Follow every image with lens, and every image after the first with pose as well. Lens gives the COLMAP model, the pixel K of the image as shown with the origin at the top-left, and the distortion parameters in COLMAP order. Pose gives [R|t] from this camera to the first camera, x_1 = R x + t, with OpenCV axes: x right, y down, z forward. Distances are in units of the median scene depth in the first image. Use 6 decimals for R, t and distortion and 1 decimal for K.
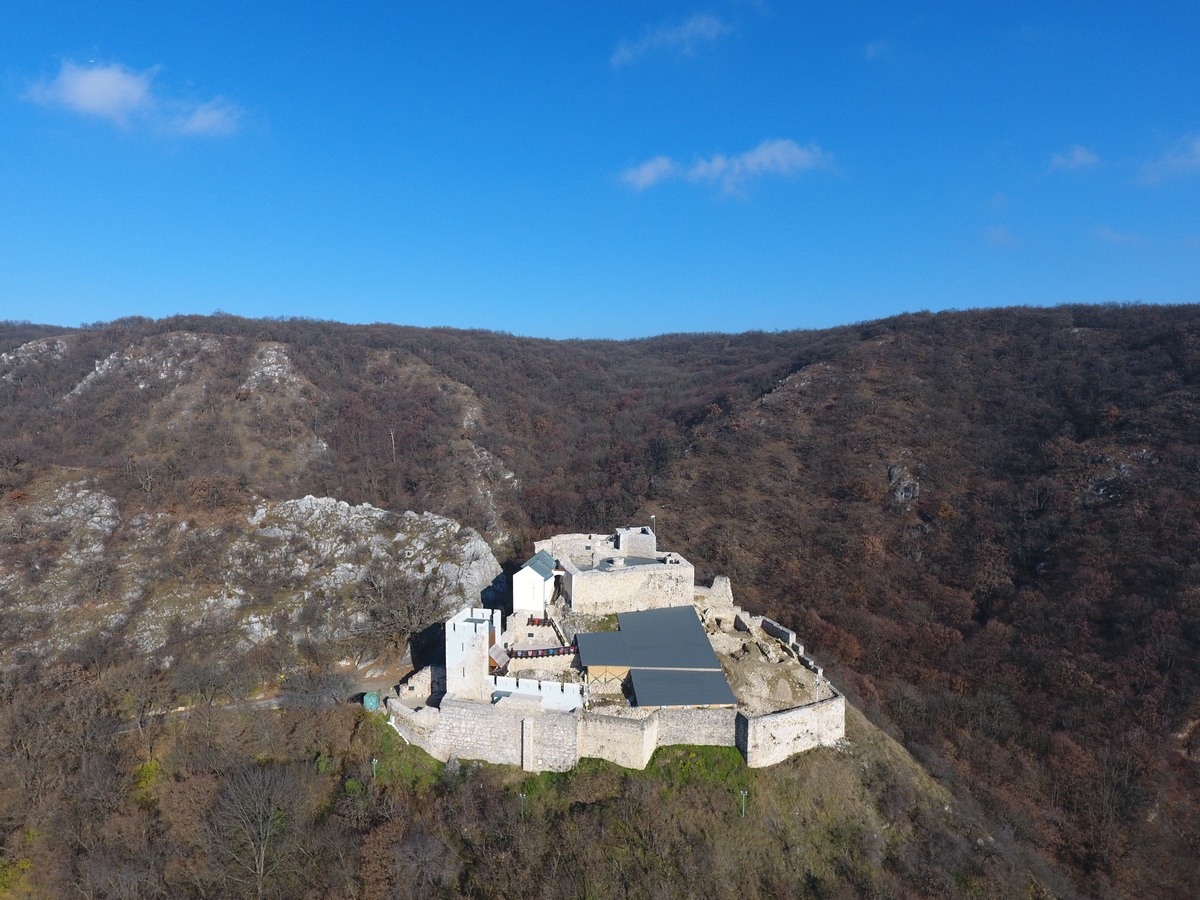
lens RADIAL K [[701.6, 0, 600.0], [0, 701.6, 450.0], [0, 0, 1]] dist [-0.002154, -0.001037]
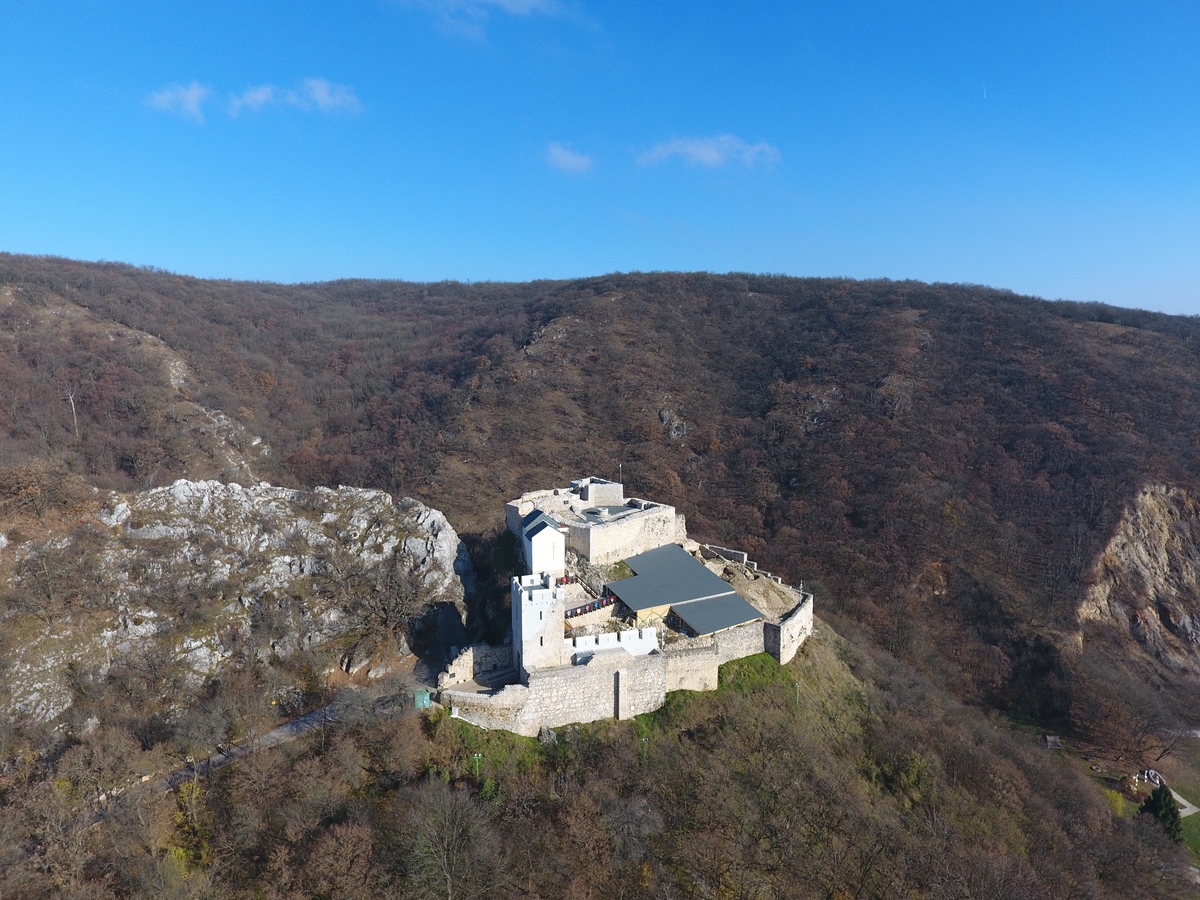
lens RADIAL K [[701.6, 0, 600.0], [0, 701.6, 450.0], [0, 0, 1]] dist [-0.002154, -0.001037]
pose [[0.854932, -0.075628, 0.513198, -0.431127], [0.039458, 0.995930, 0.081033, -0.012545], [-0.517238, -0.049028, 0.854436, 0.111492]]
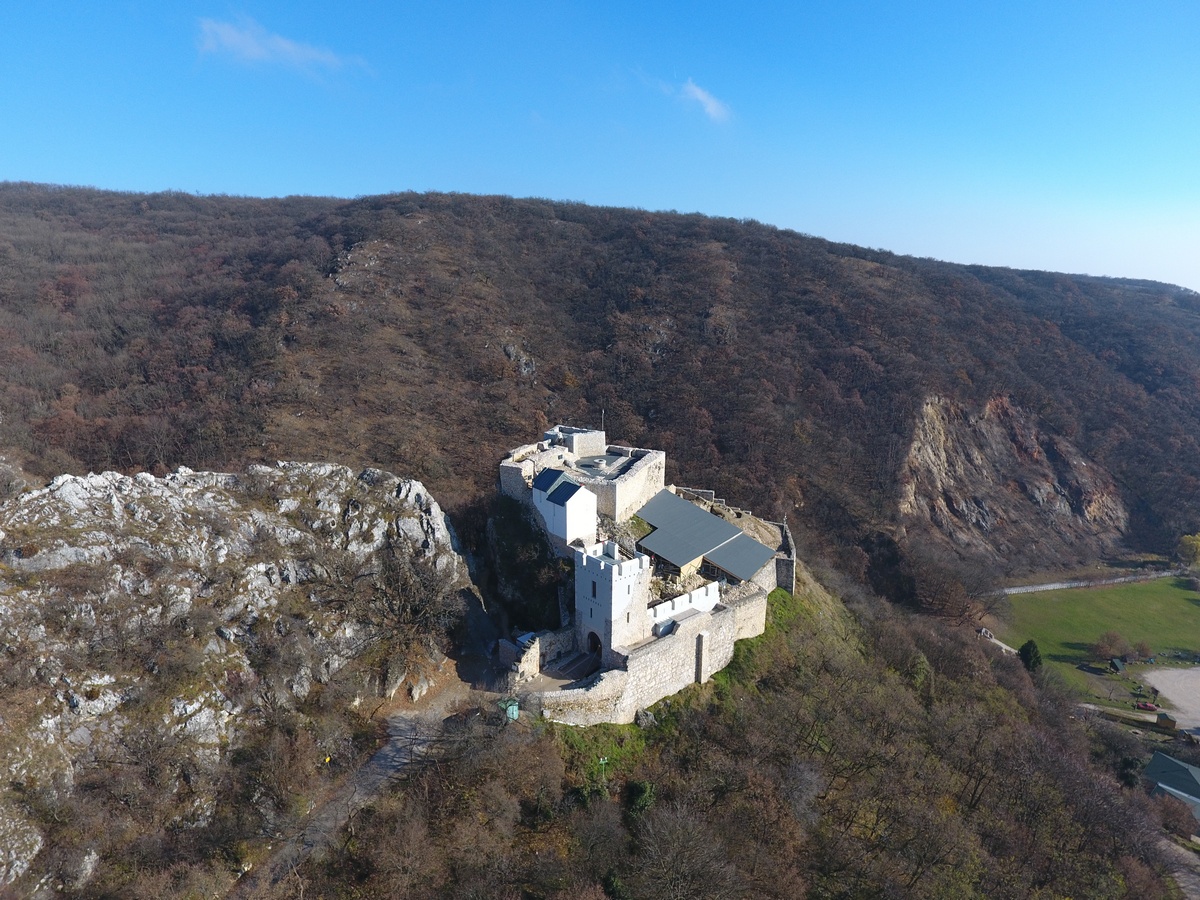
lens RADIAL K [[701.6, 0, 600.0], [0, 701.6, 450.0], [0, 0, 1]] dist [-0.002154, -0.001037]
pose [[0.592610, -0.189026, 0.782995, -0.605969], [0.053988, 0.979210, 0.195534, -0.035381], [-0.803678, -0.073603, 0.590495, 0.390801]]
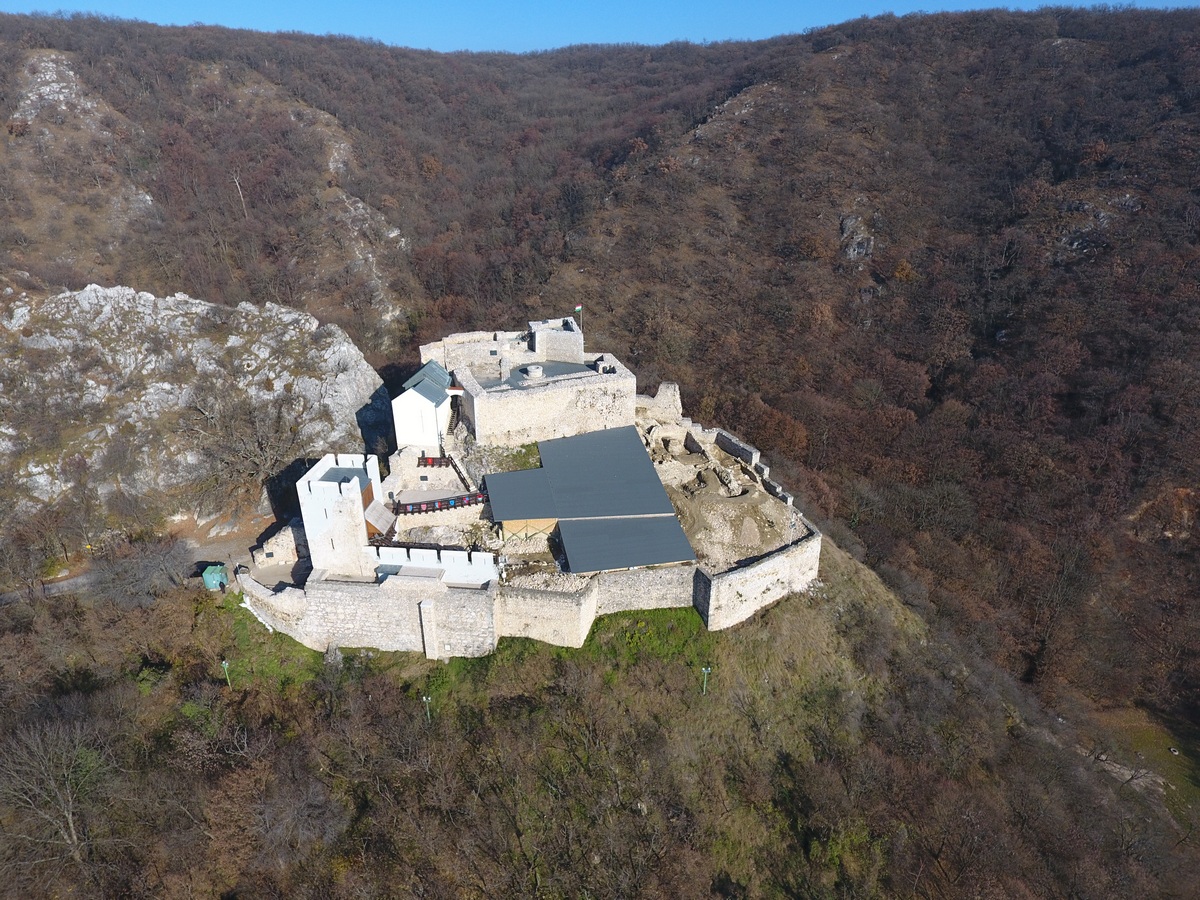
lens RADIAL K [[701.6, 0, 600.0], [0, 701.6, 450.0], [0, 0, 1]] dist [-0.002154, -0.001037]
pose [[0.991625, -0.056168, 0.116297, 0.002490], [0.012130, 0.937001, 0.349116, -0.020613], [-0.128579, -0.344781, 0.929835, 0.227078]]
